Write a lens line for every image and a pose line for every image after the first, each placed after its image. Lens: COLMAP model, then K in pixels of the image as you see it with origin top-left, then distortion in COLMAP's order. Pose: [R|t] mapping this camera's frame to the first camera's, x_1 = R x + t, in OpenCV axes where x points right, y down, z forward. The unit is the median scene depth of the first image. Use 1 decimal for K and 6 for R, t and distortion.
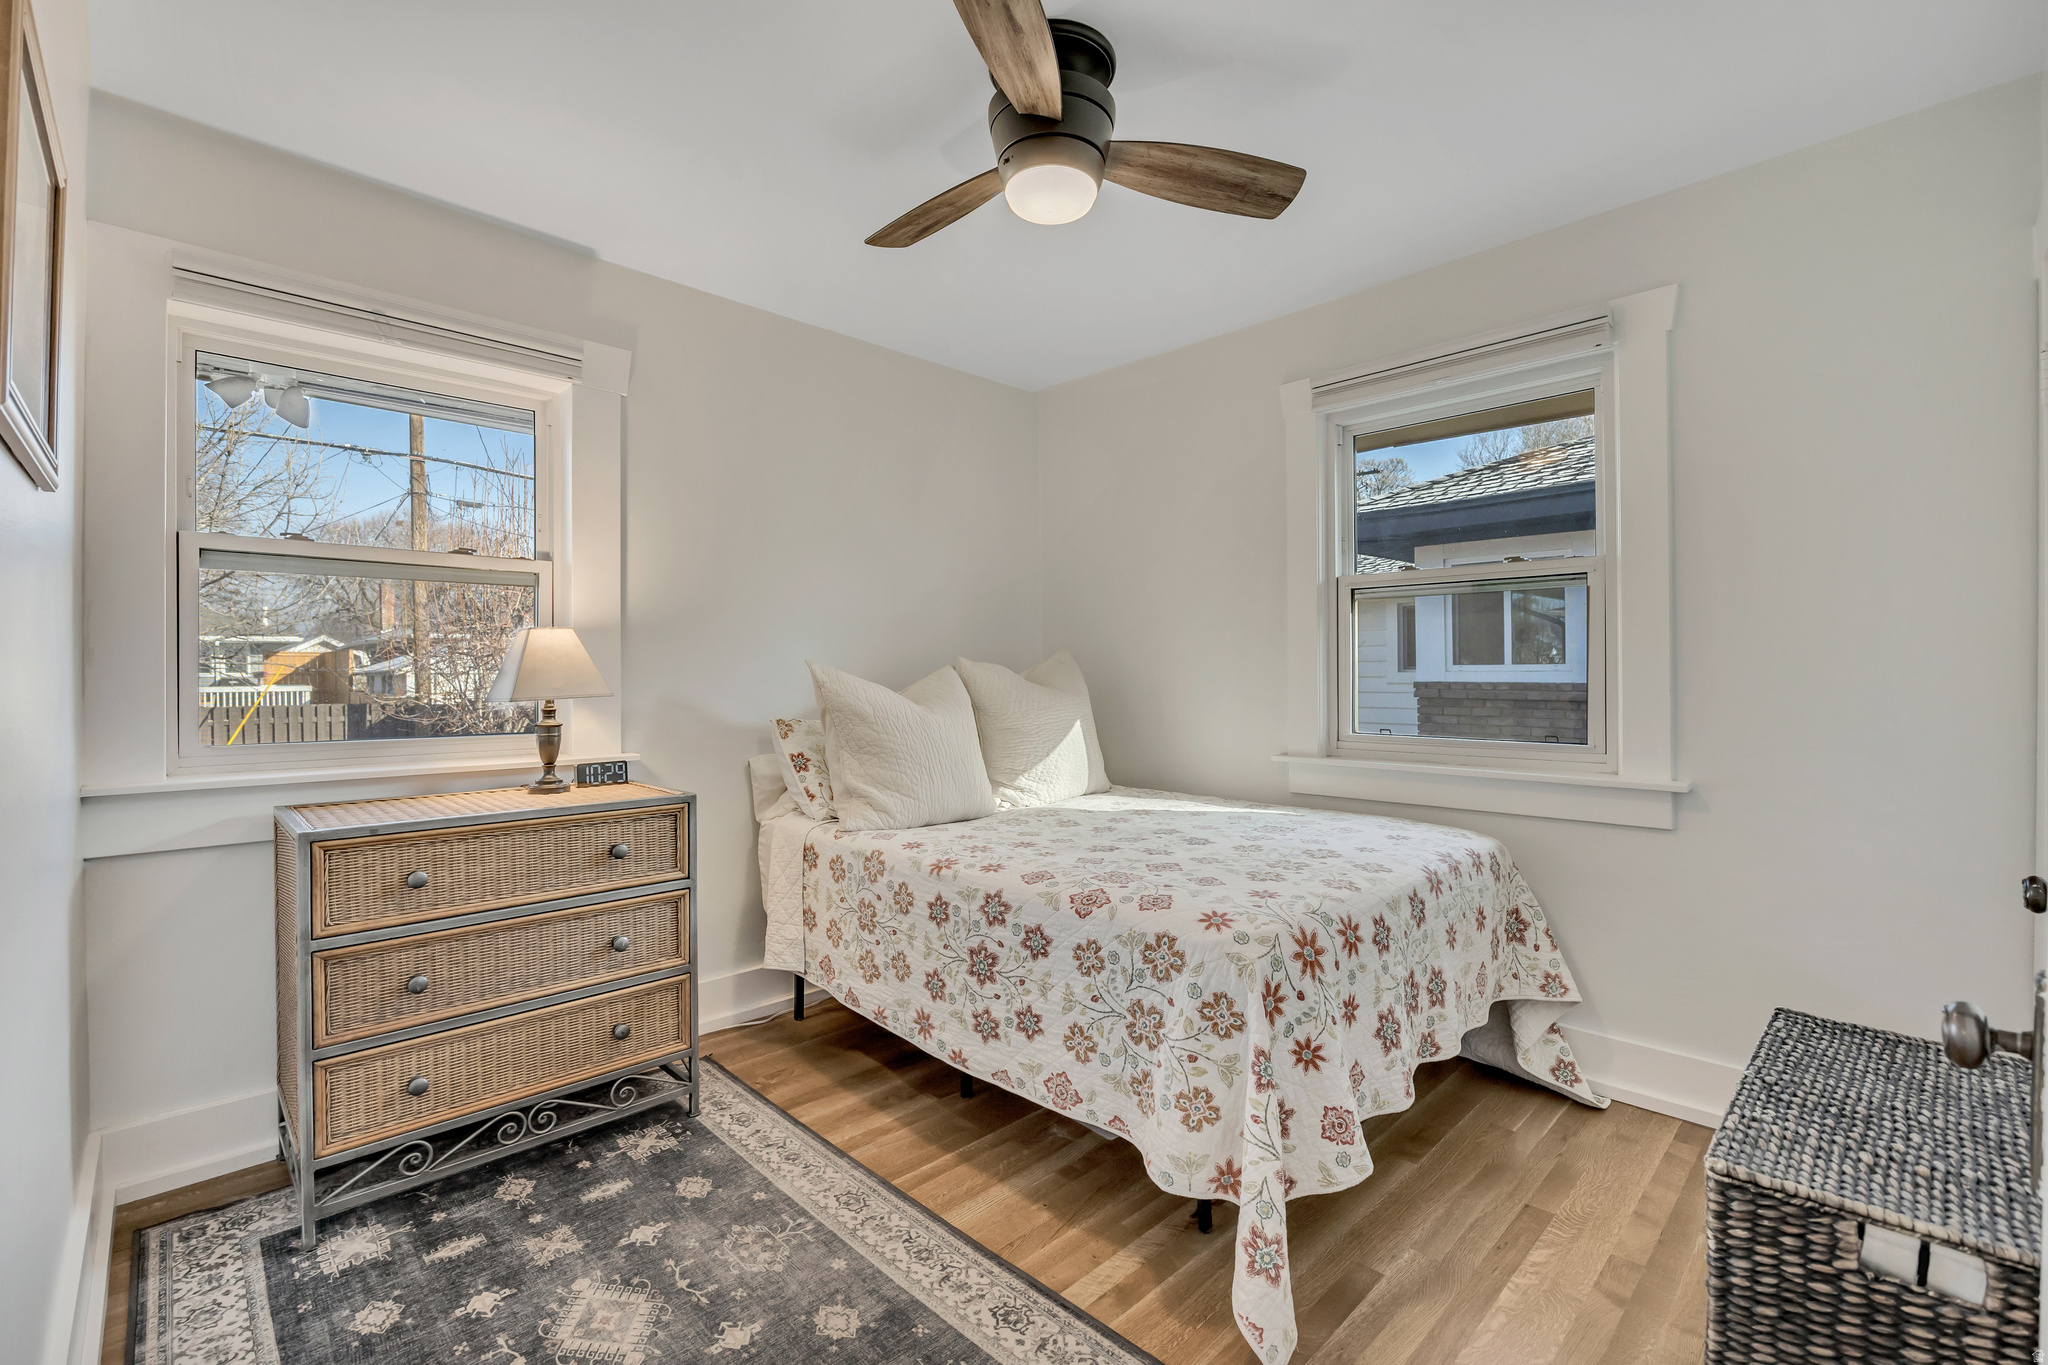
lens RADIAL K [[881.3, 0, 1019.7], [0, 881.3, 672.4], [0, 0, 1]] dist [-0.002877, -0.000110]
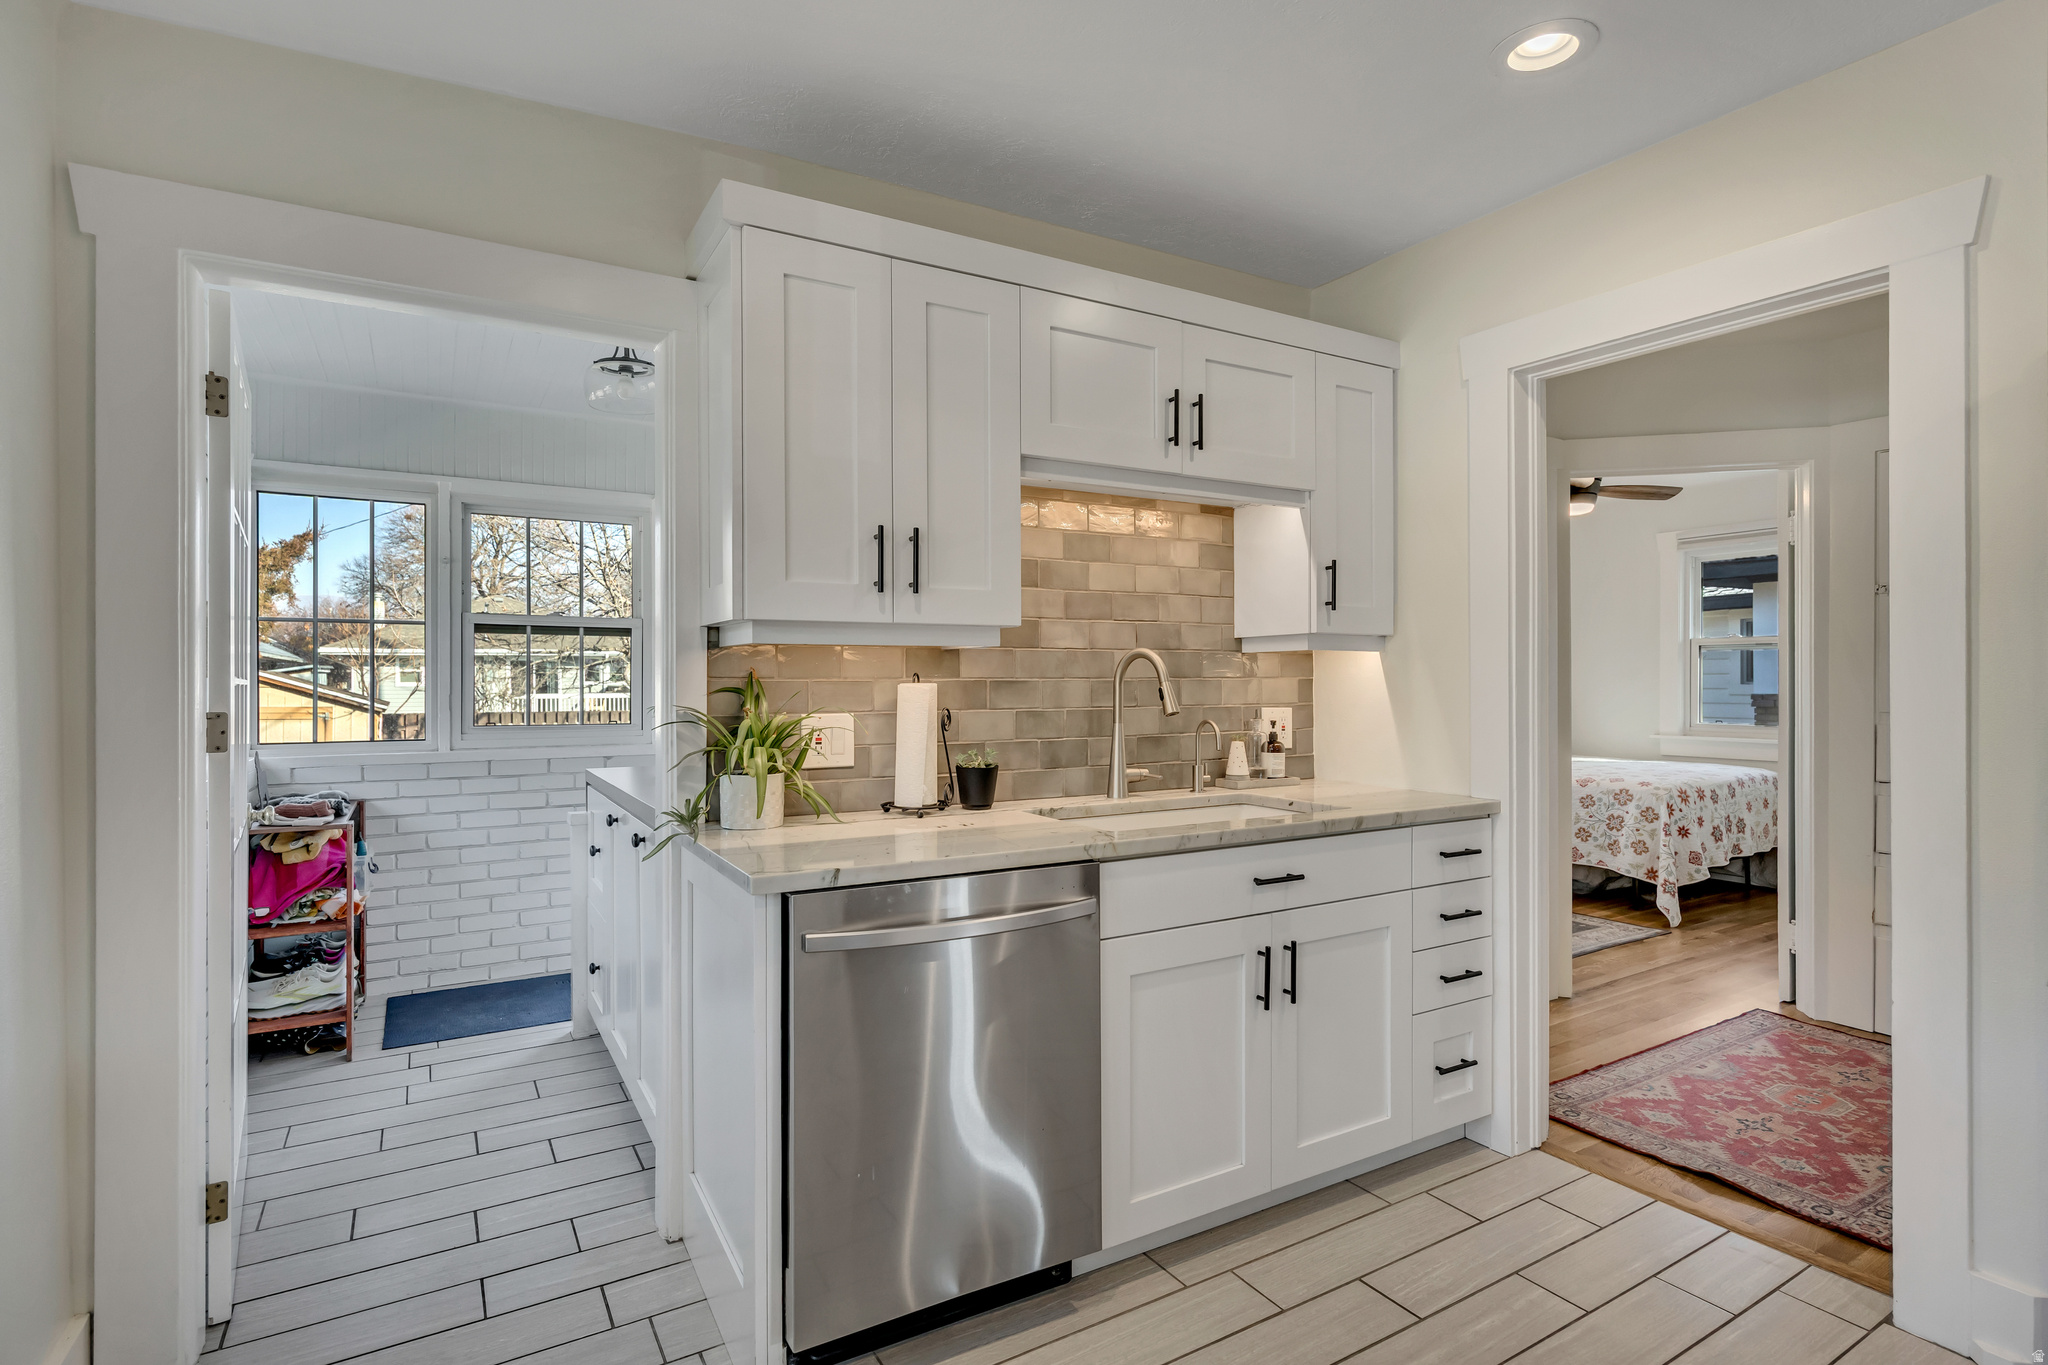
lens RADIAL K [[1000.9, 0, 1031.3], [0, 1000.9, 689.8], [0, 0, 1]] dist [-0.003621, -0.000653]
pose [[0.975942, 0.003554, -0.218003, -0.921515], [-0.001454, 0.999951, 0.009793, -0.031640], [0.218027, -0.009241, 0.975899, -2.330733]]
